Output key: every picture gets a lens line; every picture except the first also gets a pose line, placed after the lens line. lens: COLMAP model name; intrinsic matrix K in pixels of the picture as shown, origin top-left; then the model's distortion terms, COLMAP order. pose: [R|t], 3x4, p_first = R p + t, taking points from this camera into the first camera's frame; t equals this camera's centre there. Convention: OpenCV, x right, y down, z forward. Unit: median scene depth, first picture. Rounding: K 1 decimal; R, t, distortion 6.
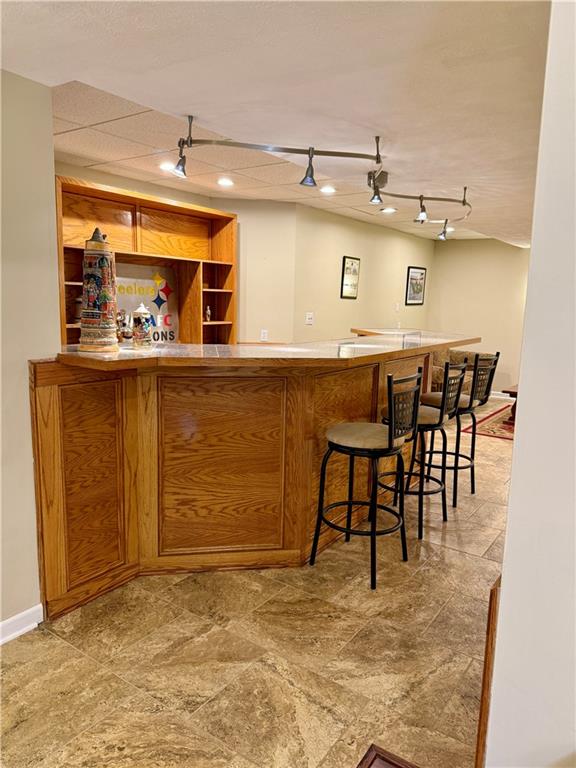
lens RADIAL K [[546.9, 0, 289.0], [0, 546.9, 385.7], [0, 0, 1]] dist [0.048082, -0.065240]
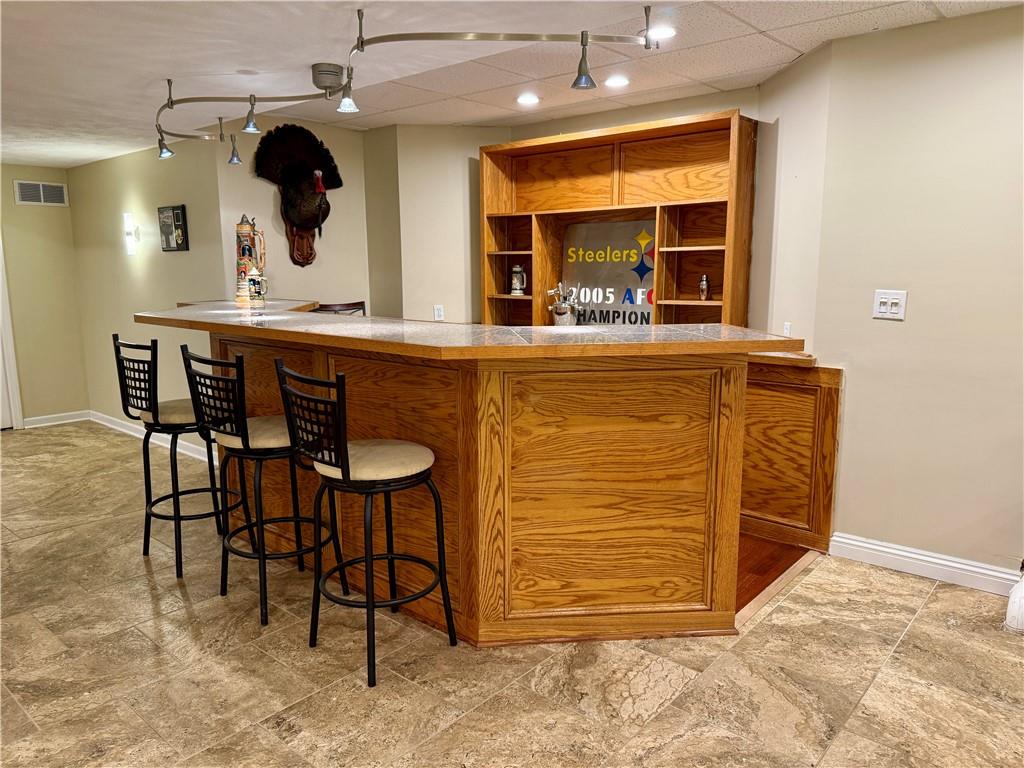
lens RADIAL K [[729.1, 0, 511.2], [0, 729.1, 383.5], [0, 0, 1]] dist [0.048082, -0.065240]
pose [[-0.120744, 0.135798, -0.983351, 0.739388], [-0.150934, 0.976570, 0.153395, -0.129765], [0.981142, 0.166942, -0.097418, 0.958779]]
